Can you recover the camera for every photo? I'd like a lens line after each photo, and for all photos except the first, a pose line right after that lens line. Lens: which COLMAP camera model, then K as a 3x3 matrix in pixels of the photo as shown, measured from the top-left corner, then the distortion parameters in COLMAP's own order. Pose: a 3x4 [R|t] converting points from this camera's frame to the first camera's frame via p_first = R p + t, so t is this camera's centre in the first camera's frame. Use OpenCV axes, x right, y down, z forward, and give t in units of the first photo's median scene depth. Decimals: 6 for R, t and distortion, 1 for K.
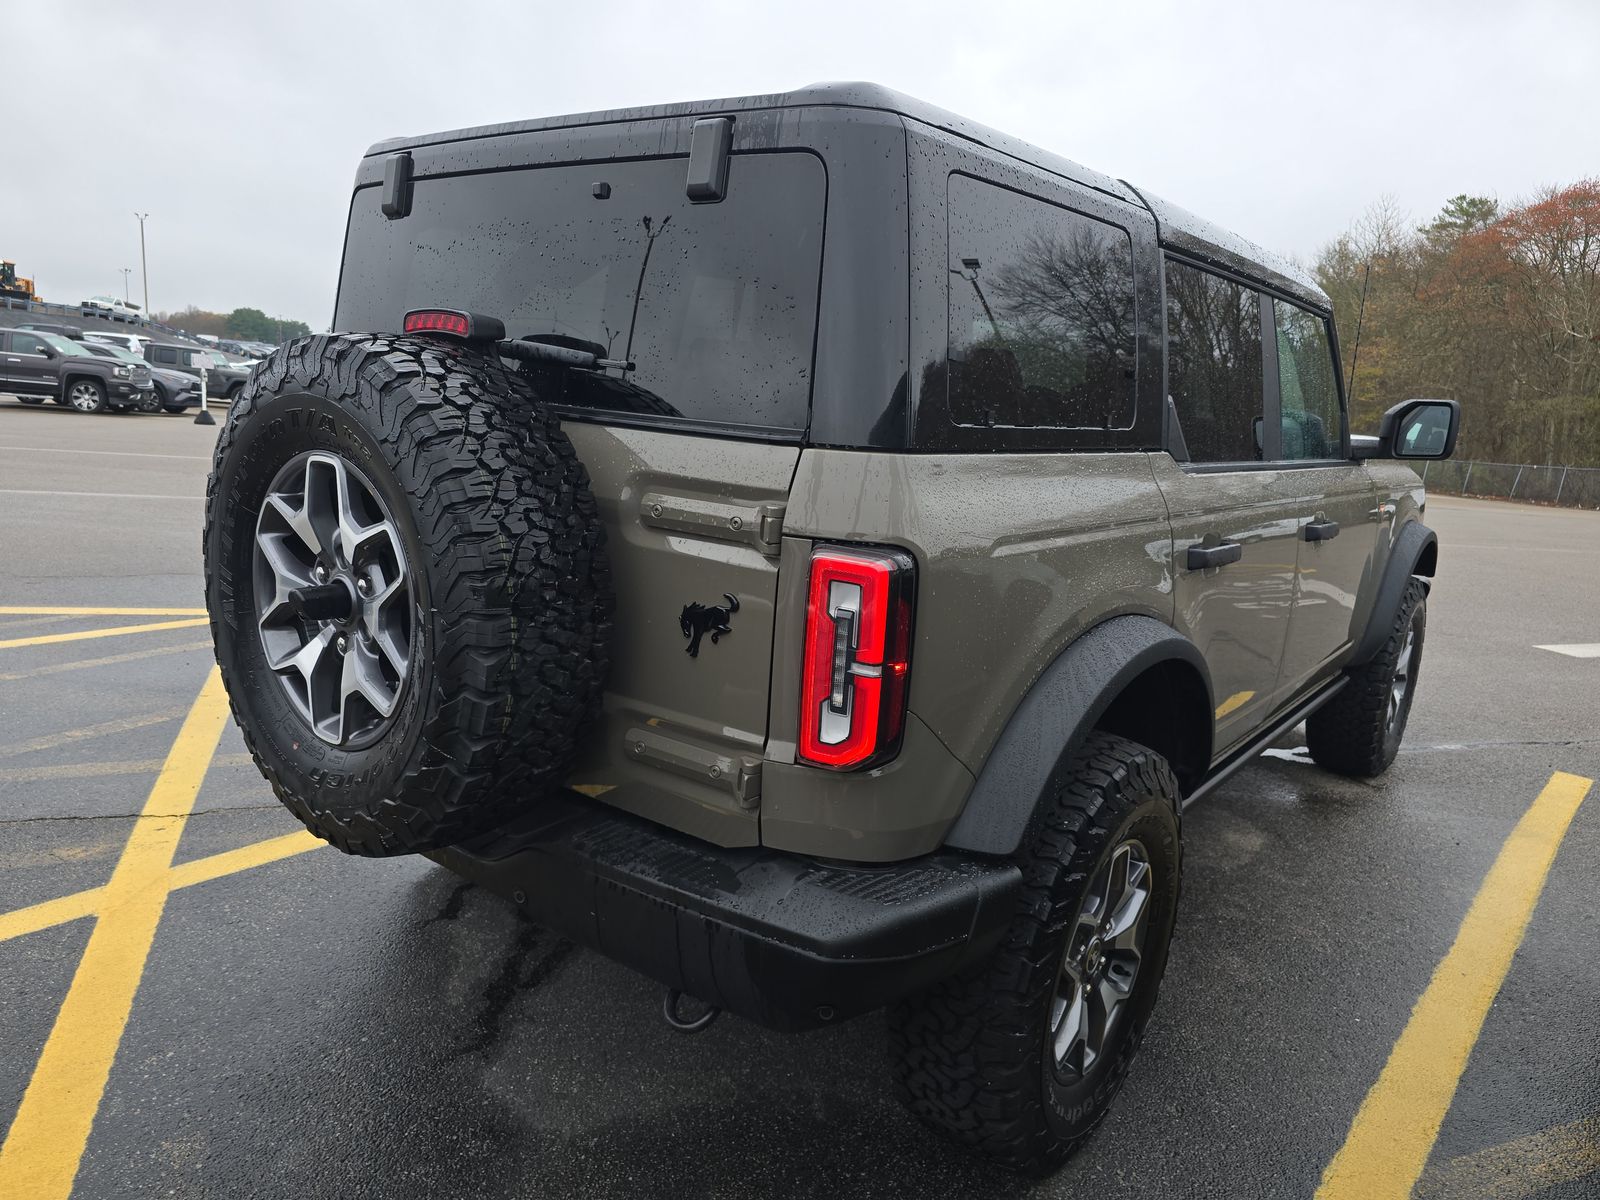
lens RADIAL K [[1080.8, 0, 799.7], [0, 1080.8, 601.9], [0, 0, 1]] dist [0.009559, -0.008660]
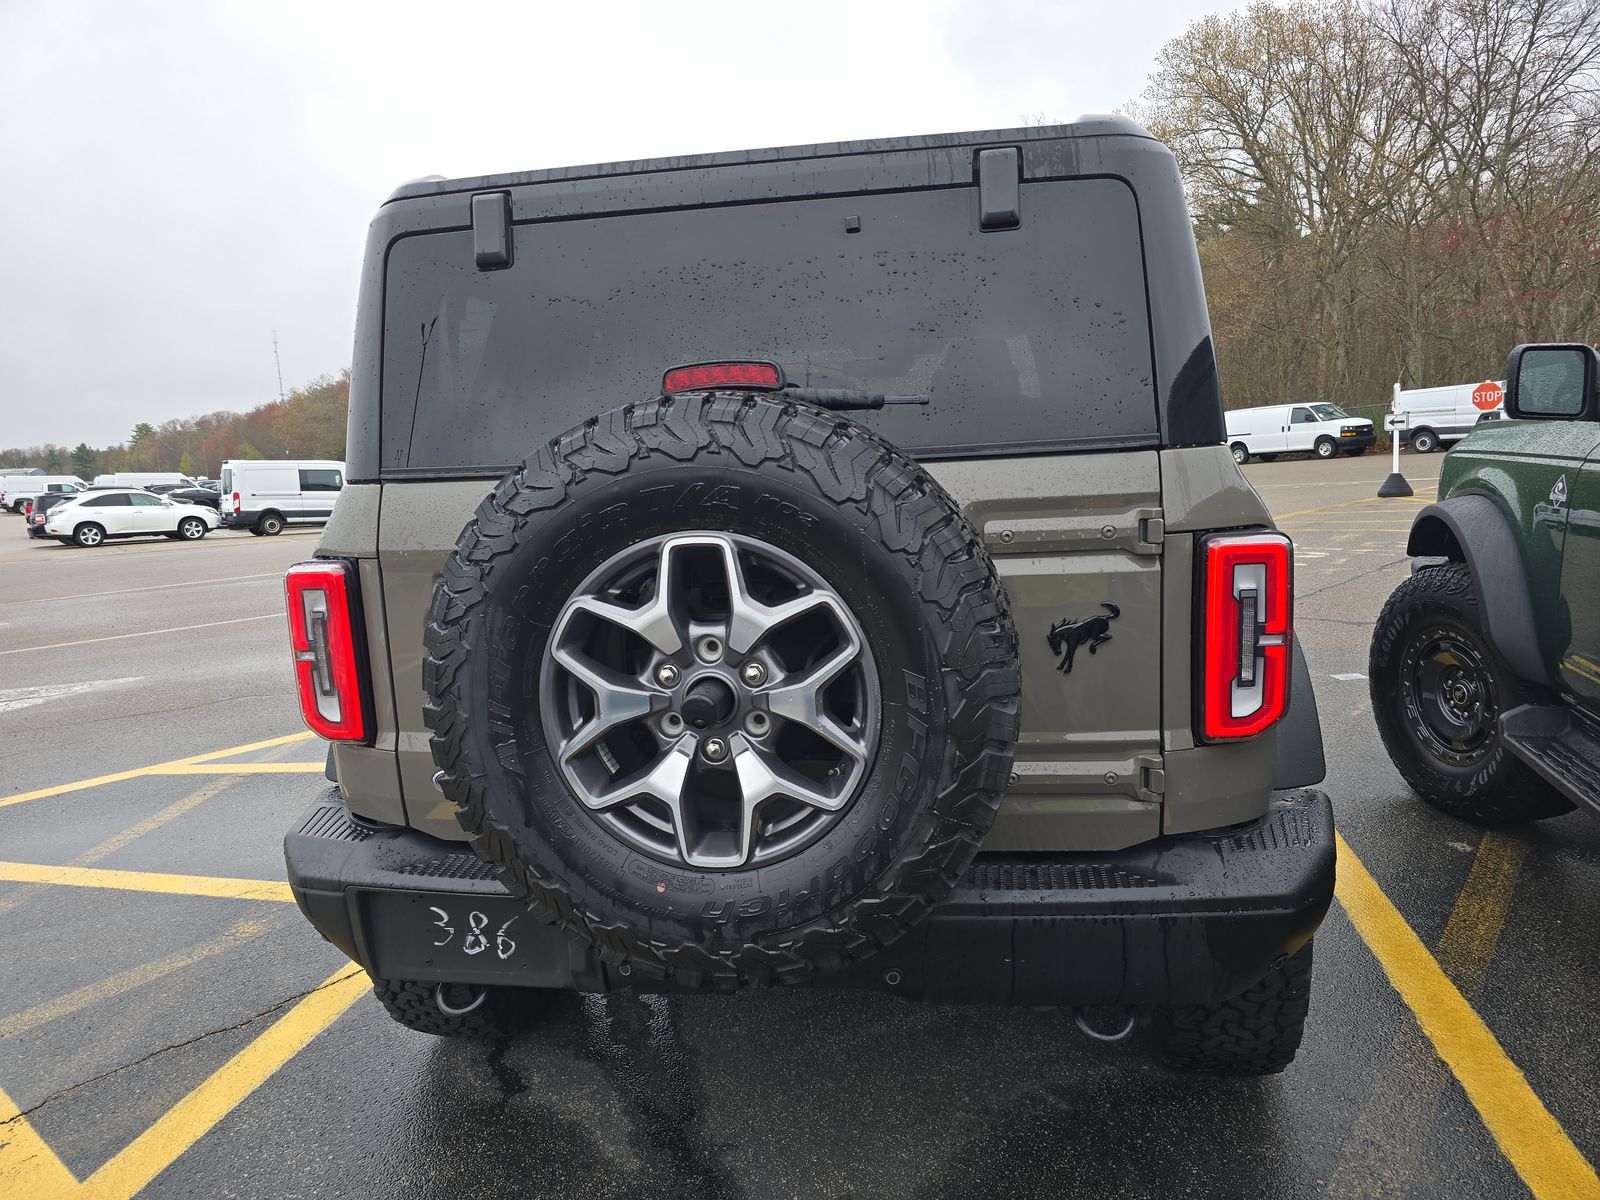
lens RADIAL K [[1080.8, 0, 799.8], [0, 1080.8, 598.1], [0, 0, 1]] dist [0.009559, -0.008660]
pose [[0.879310, -0.186121, 0.438375, -0.770928], [0.205028, 0.978747, 0.004294, -0.074996], [-0.429858, 0.086103, 0.898782, 0.200635]]
